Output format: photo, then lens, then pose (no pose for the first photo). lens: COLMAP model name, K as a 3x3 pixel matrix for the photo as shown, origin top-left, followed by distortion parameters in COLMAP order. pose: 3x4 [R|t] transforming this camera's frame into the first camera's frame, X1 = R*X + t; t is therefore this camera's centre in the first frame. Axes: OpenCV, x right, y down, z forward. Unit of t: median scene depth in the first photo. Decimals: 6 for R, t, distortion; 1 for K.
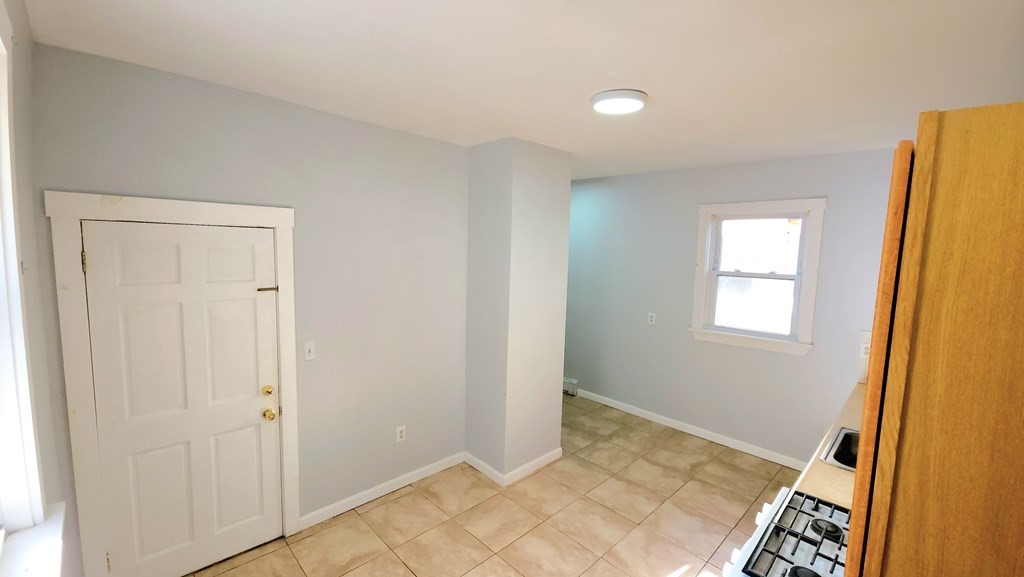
lens RADIAL K [[419.8, 0, 509.5], [0, 419.8, 285.6], [0, 0, 1]] dist [-0.012845, -0.003274]
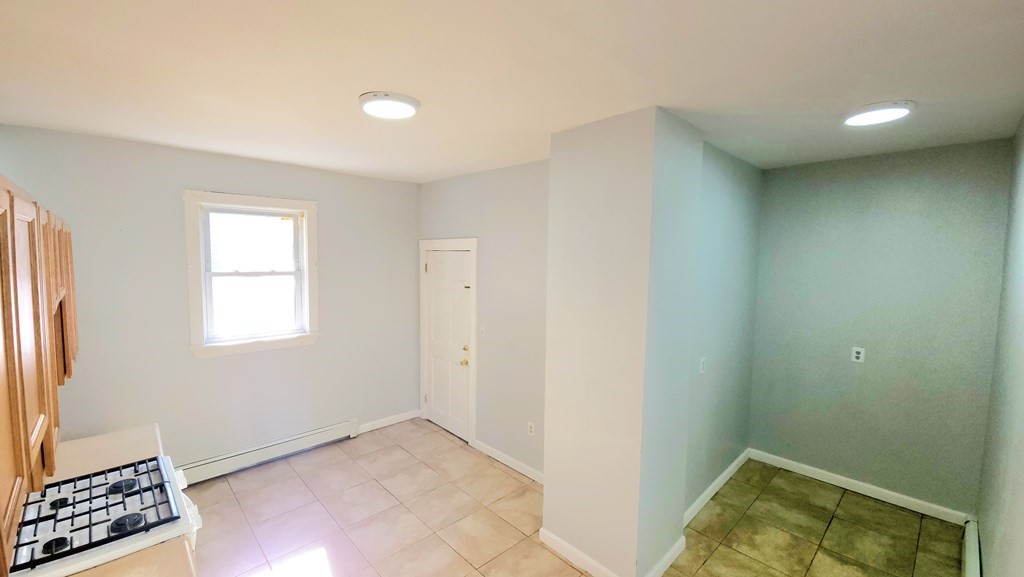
lens RADIAL K [[419.8, 0, 509.4], [0, 419.8, 288.5], [0, 0, 1]] dist [-0.012845, -0.003274]
pose [[-0.026129, 0.051162, -0.998348, 1.001079], [-0.108258, 0.992671, 0.053705, -0.086933], [0.993779, 0.109482, -0.020399, 1.097219]]
